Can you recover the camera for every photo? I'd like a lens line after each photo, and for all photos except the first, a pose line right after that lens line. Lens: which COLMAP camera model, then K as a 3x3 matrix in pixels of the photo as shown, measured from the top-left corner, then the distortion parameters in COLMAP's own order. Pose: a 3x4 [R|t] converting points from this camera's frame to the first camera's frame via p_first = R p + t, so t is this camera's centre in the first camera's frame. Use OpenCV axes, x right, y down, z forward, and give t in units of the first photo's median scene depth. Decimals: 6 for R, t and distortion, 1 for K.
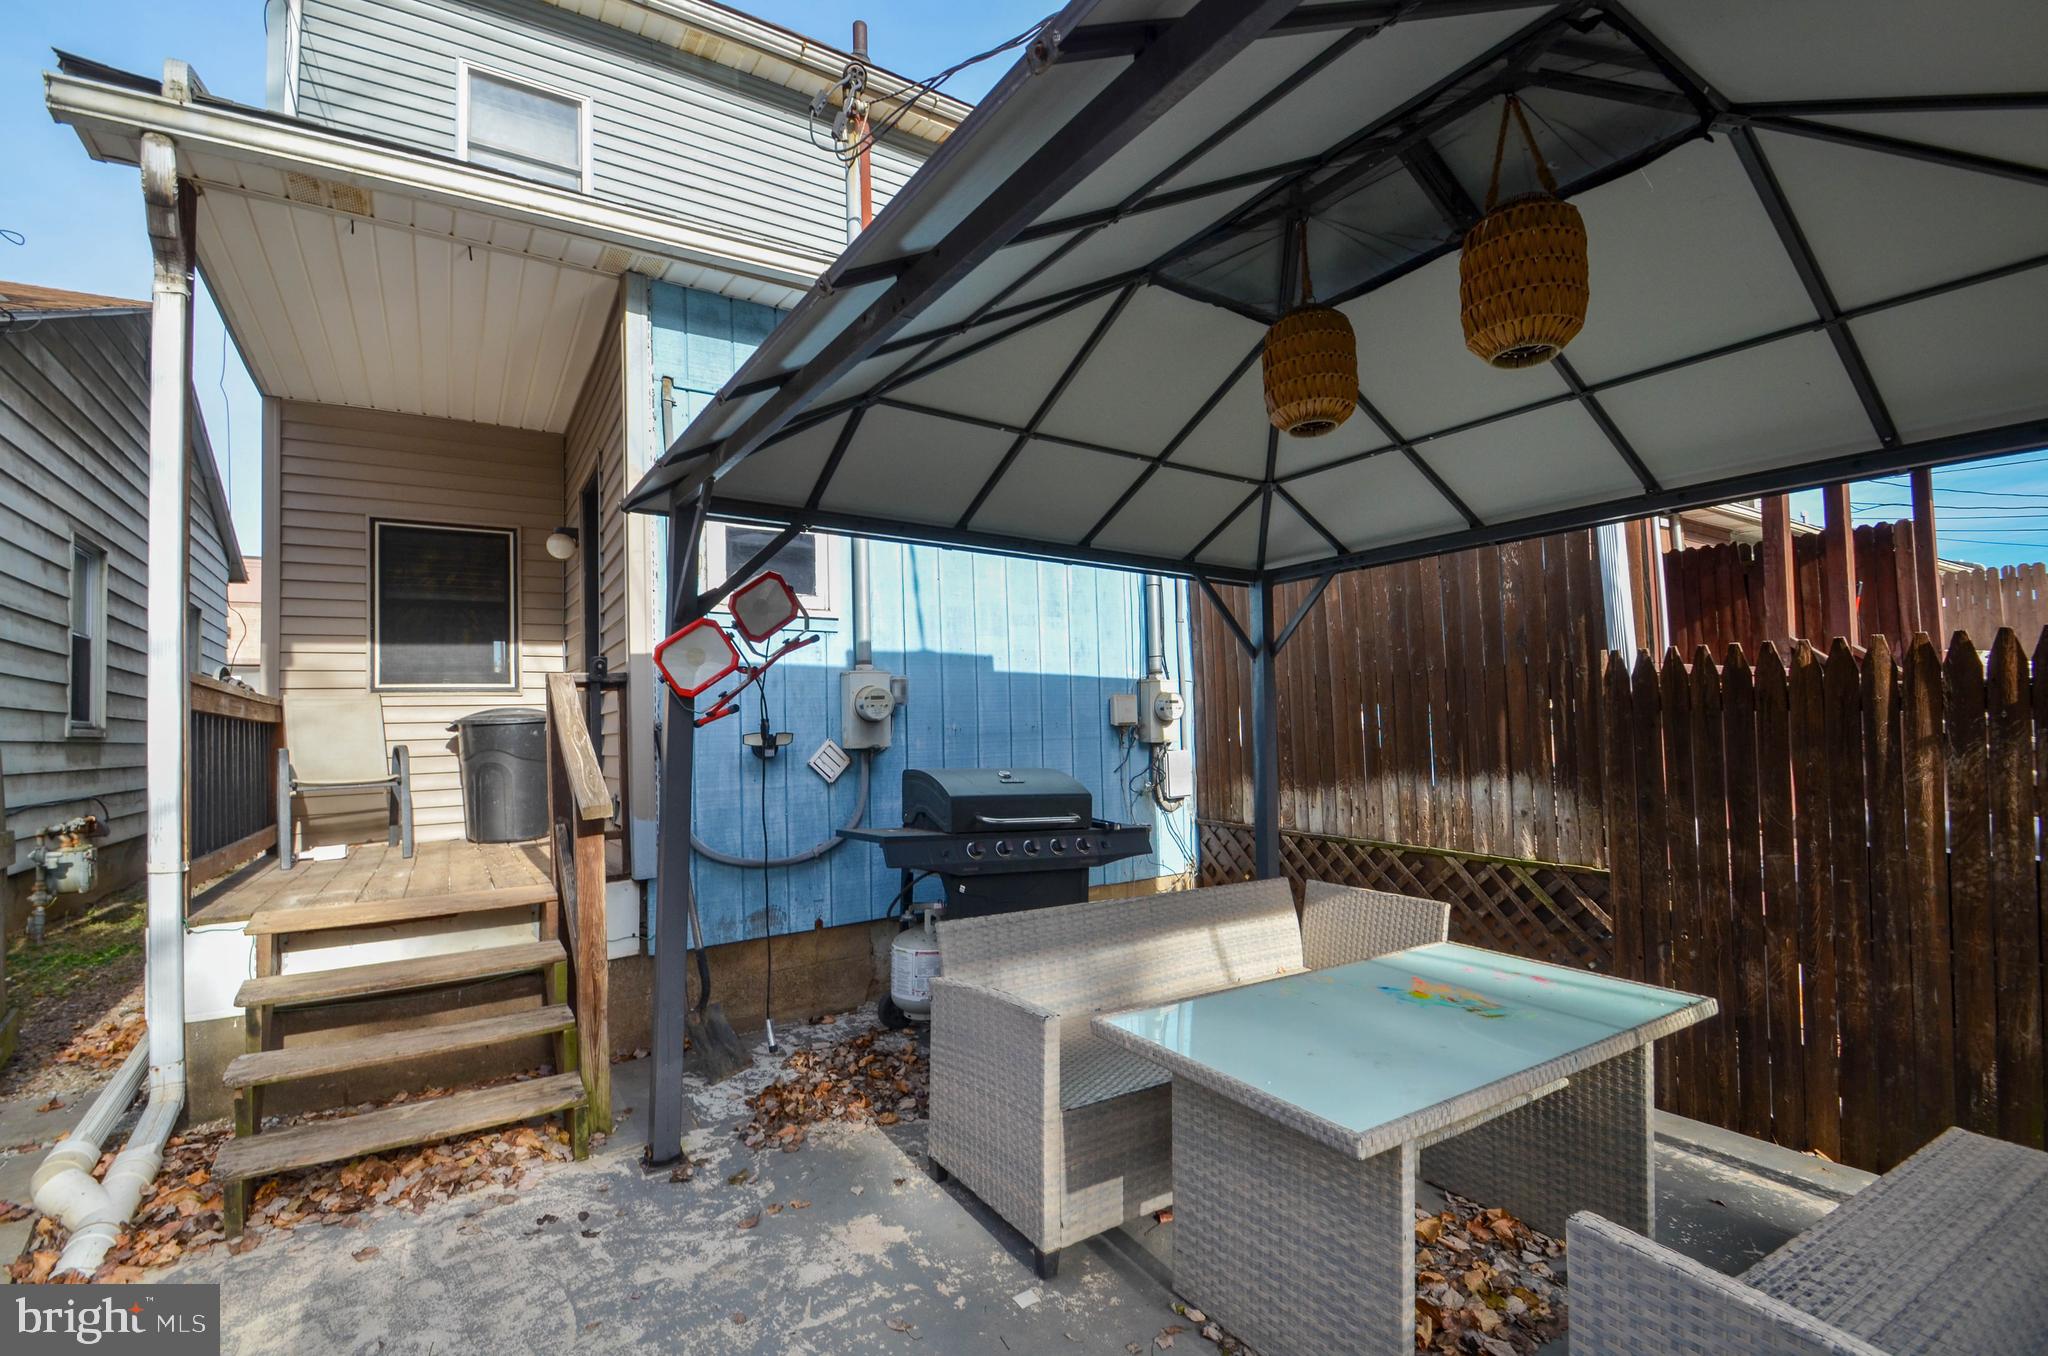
lens RADIAL K [[893.0, 0, 1024.0], [0, 893.0, 678.0], [0, 0, 1]] dist [0.000337, -0.012379]
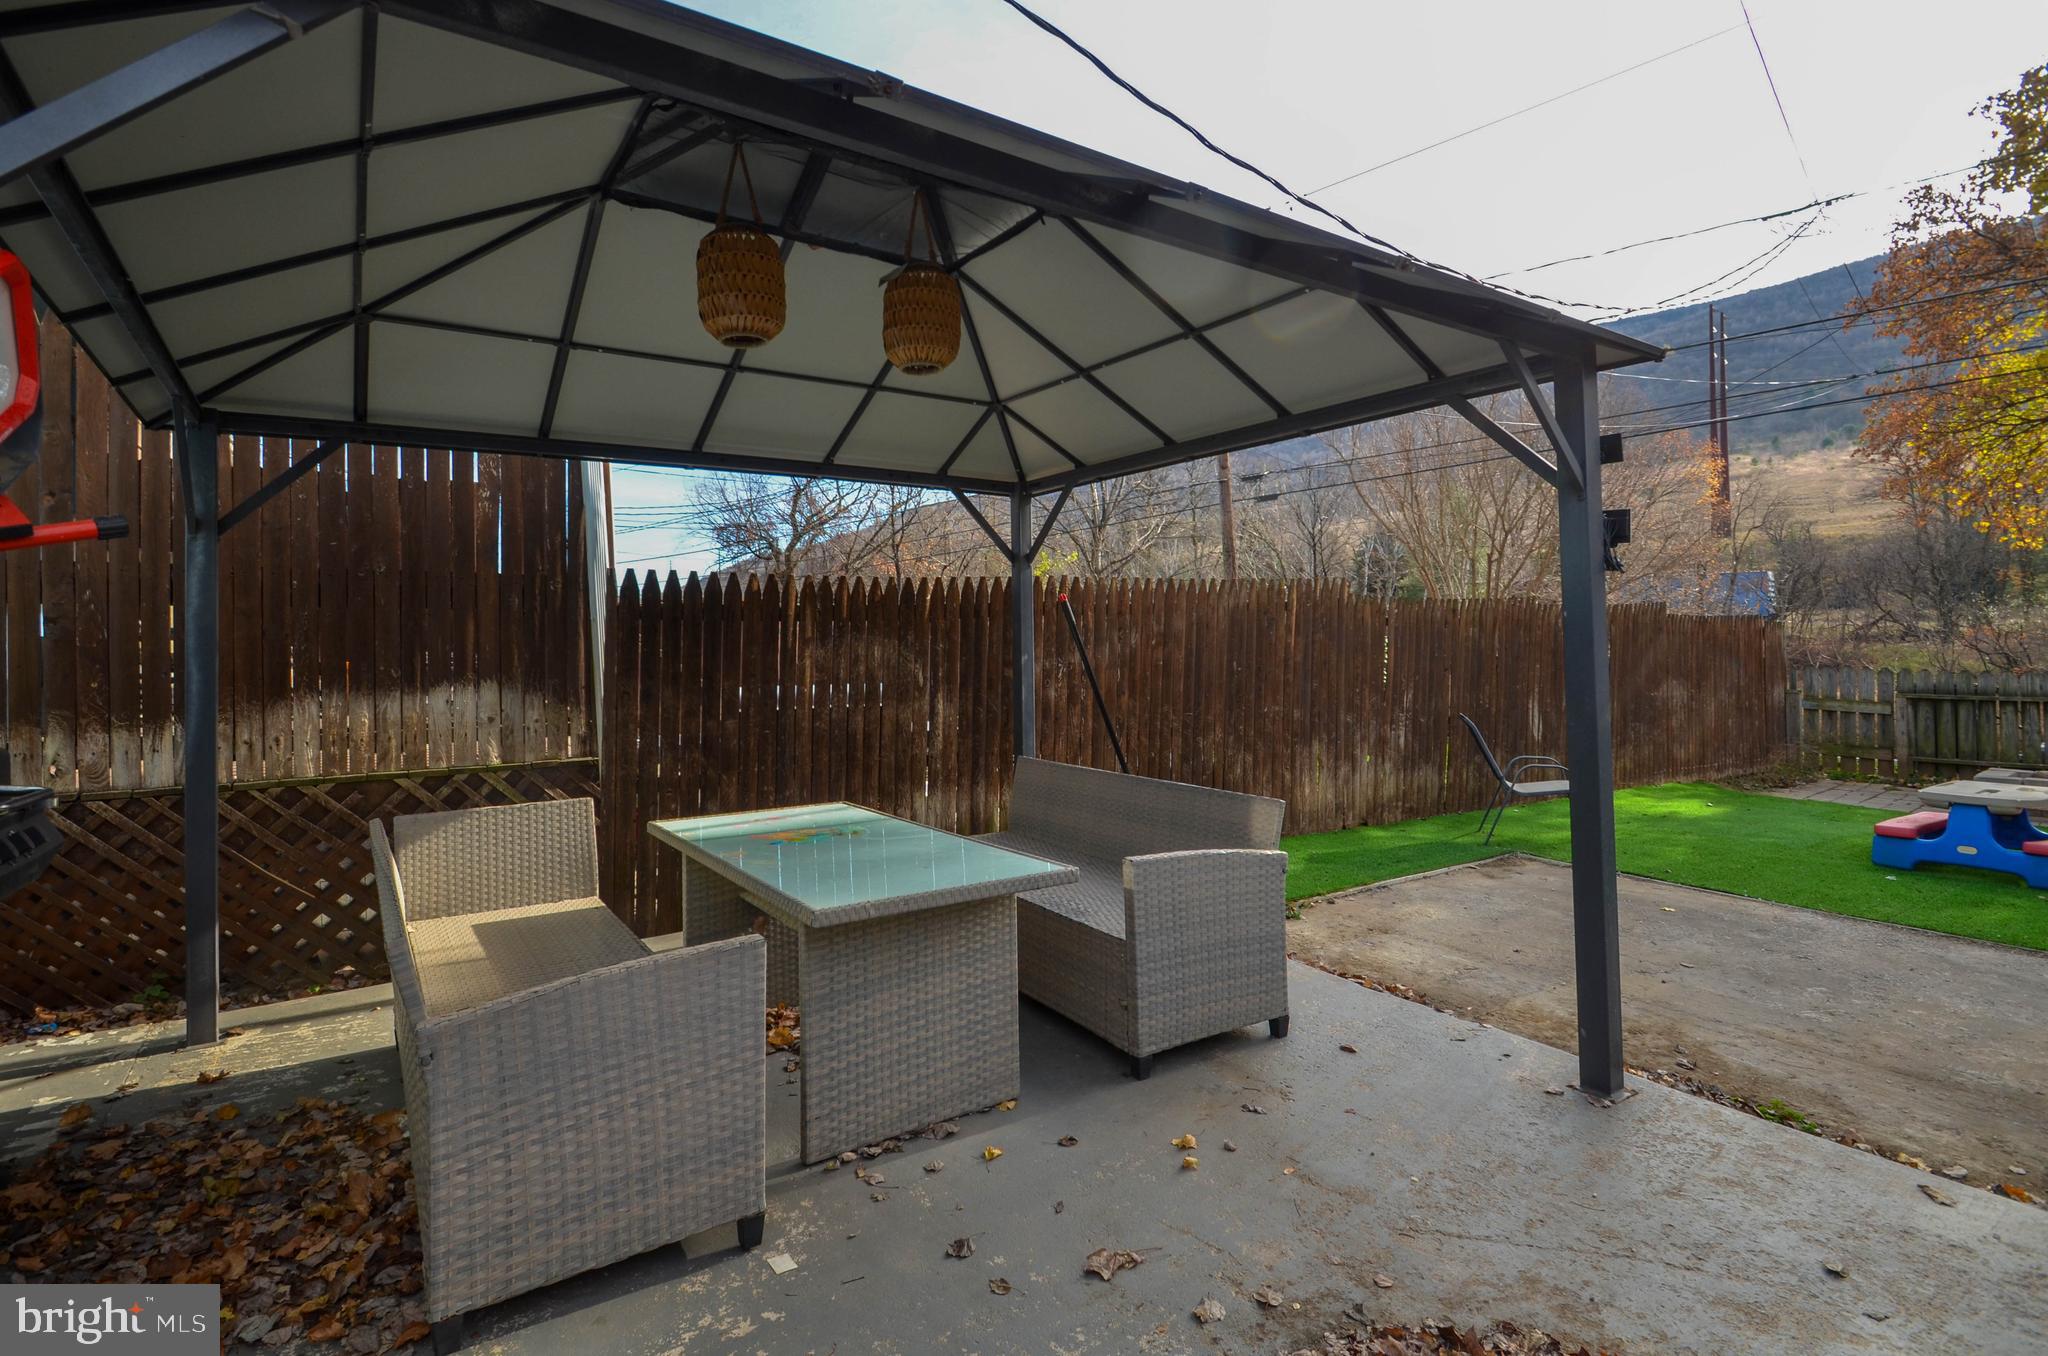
lens RADIAL K [[892.1, 0, 993.7], [0, 892.1, 606.2], [0, 0, 1]] dist [0.002233, -0.010517]
pose [[0.040020, 0.045477, 0.998163, -0.437353], [-0.036972, 0.998347, -0.044003, 0.046010], [-0.998515, -0.035144, 0.041635, 0.390236]]
